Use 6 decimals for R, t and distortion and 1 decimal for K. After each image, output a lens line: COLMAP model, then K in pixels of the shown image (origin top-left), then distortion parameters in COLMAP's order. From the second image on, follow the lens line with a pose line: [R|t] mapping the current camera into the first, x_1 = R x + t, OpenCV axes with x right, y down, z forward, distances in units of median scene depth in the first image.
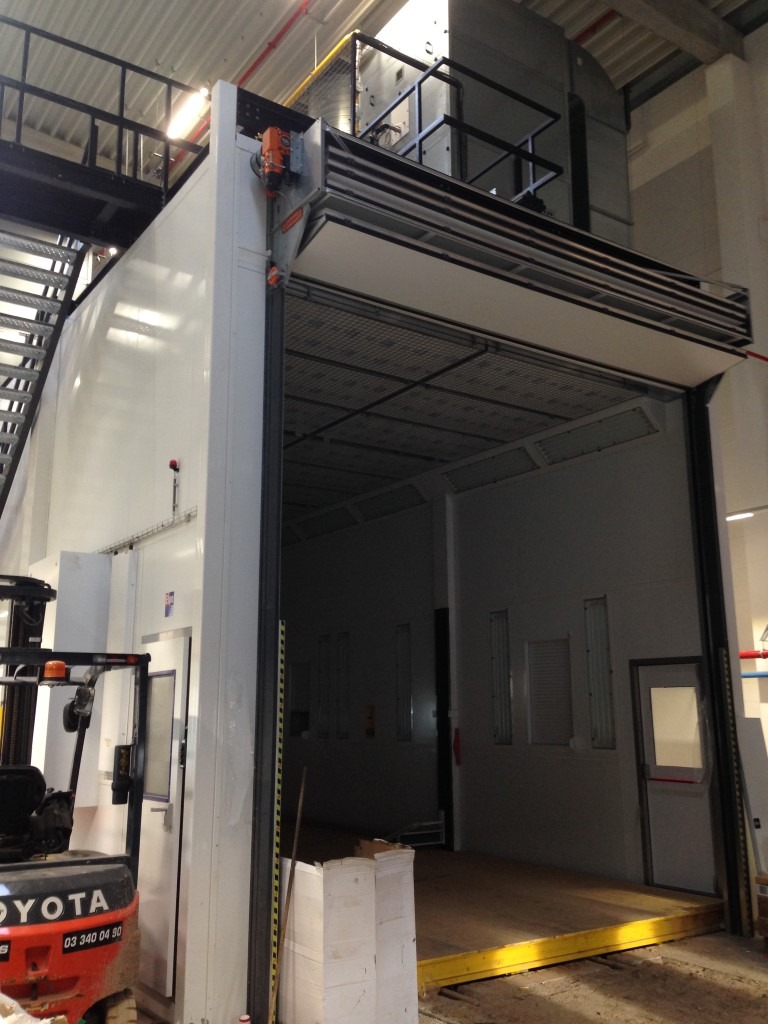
lens RADIAL K [[931.5, 0, 384.0], [0, 931.5, 512.0], [0, 0, 1]] dist [0.114823, -0.199441]
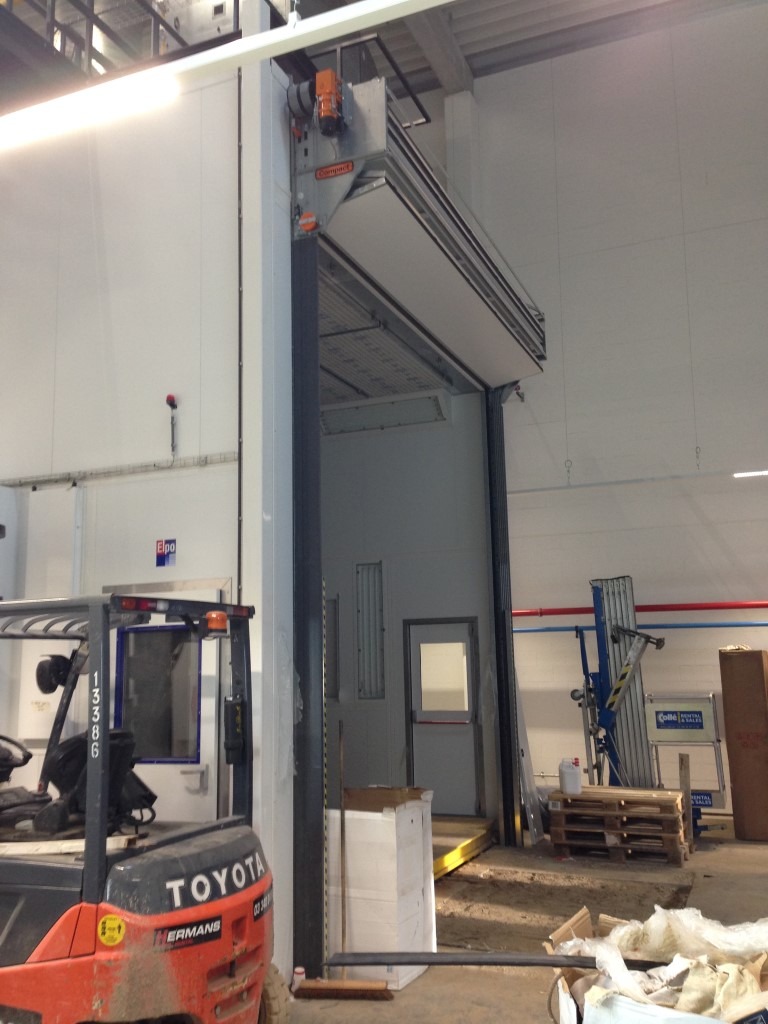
lens RADIAL K [[931.5, 0, 384.0], [0, 931.5, 512.0], [0, 0, 1]] dist [0.114823, -0.199441]
pose [[0.841789, 0.074842, 0.534593, -0.398666], [-0.096679, 0.995232, 0.012903, 0.019449], [-0.531078, -0.062546, 0.845011, 0.085909]]
